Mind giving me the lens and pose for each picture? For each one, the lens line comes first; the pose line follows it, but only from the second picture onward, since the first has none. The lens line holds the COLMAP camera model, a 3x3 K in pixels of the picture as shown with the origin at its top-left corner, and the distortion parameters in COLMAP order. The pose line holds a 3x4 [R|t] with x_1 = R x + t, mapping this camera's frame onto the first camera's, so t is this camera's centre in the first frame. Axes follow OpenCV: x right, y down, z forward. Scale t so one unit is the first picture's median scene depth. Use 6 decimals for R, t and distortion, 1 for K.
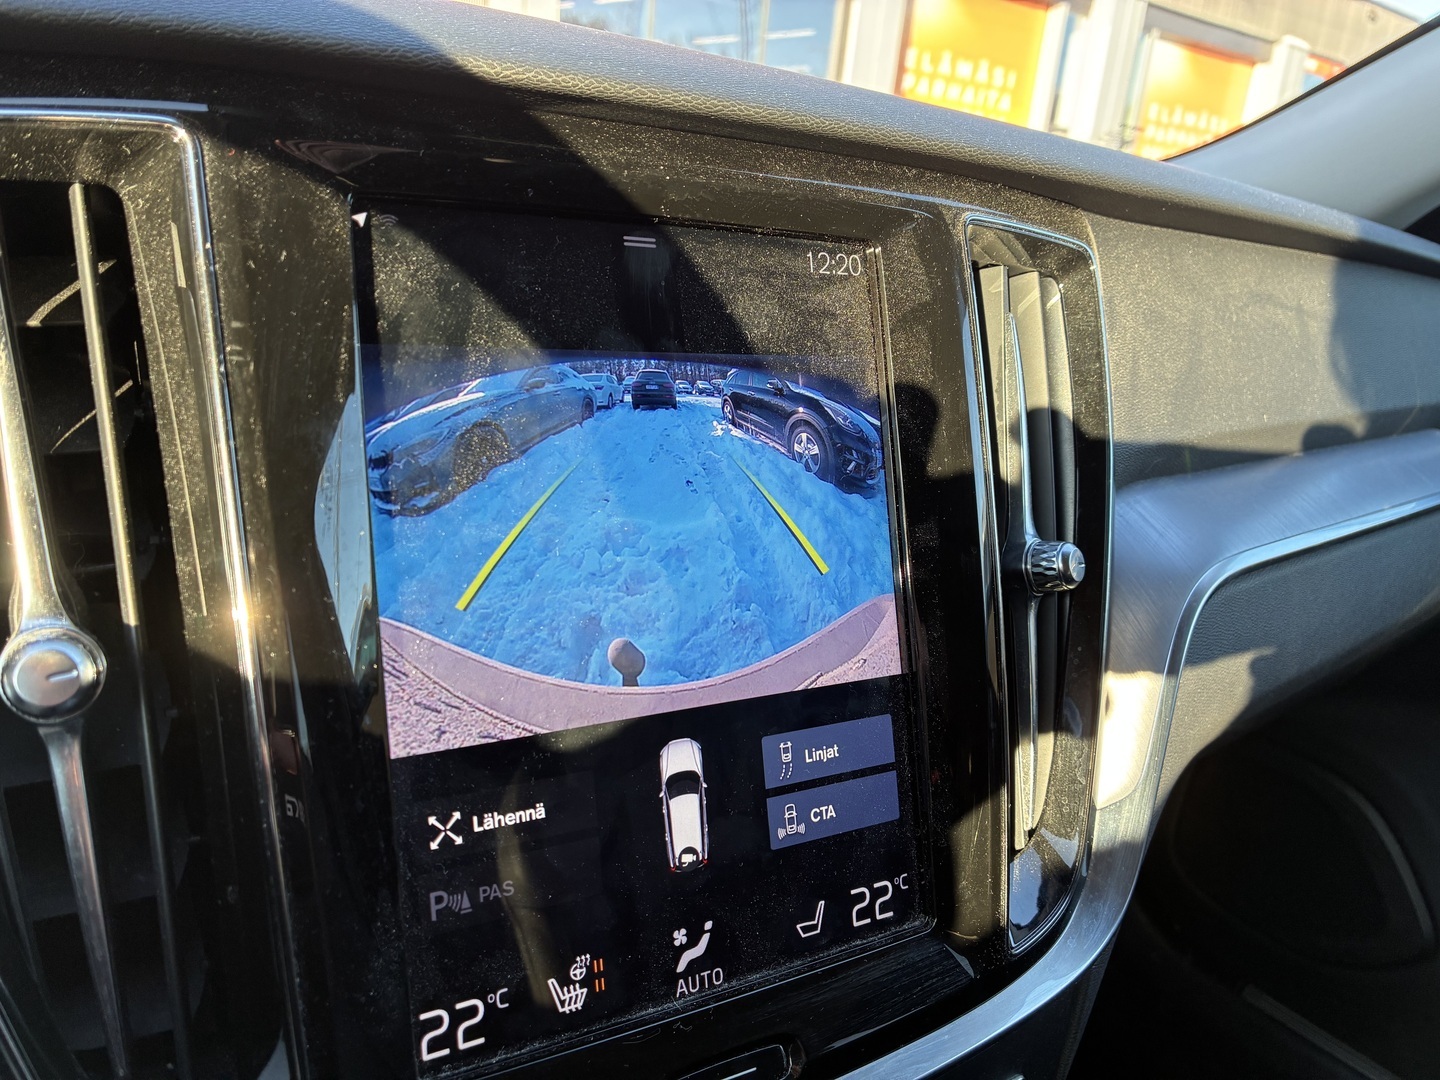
lens RADIAL K [[1112.1, 0, 720.0], [0, 1112.1, 540.0], [0, 0, 1]] dist [-0.002103, 0.001950]
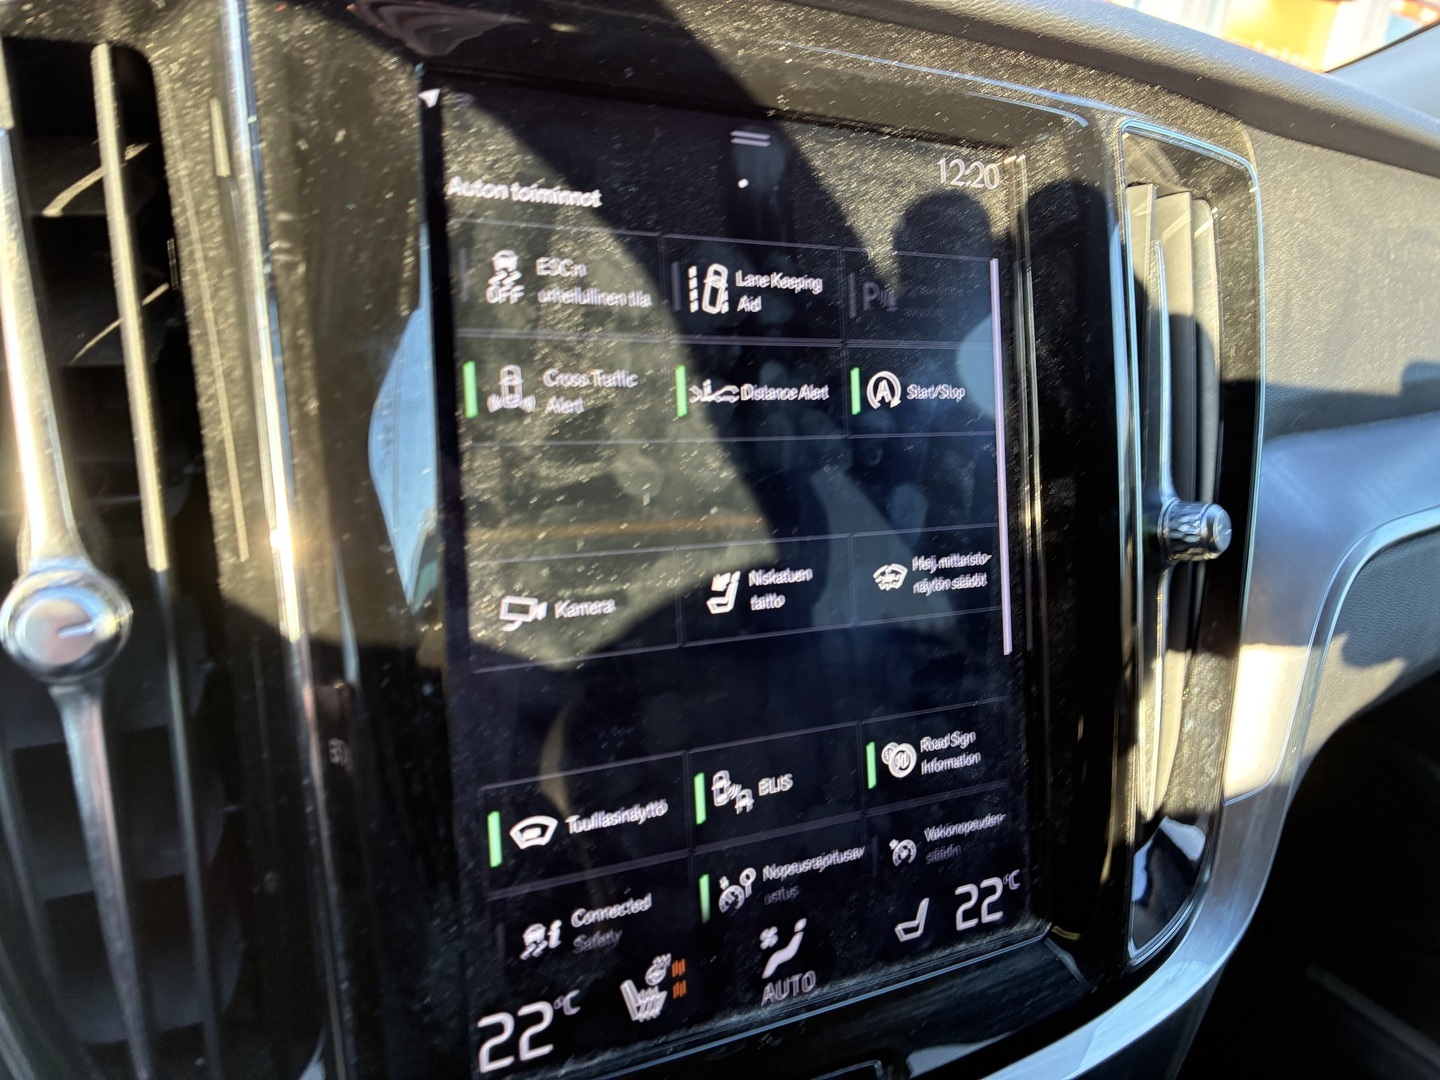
lens RADIAL K [[1112.1, 0, 720.0], [0, 1112.1, 540.0], [0, 0, 1]] dist [-0.002103, 0.001950]
pose [[0.998692, 0.037112, -0.035162, -0.058446], [-0.035042, 0.997714, 0.057781, -0.009346], [0.037226, -0.056473, 0.997710, 0.138978]]
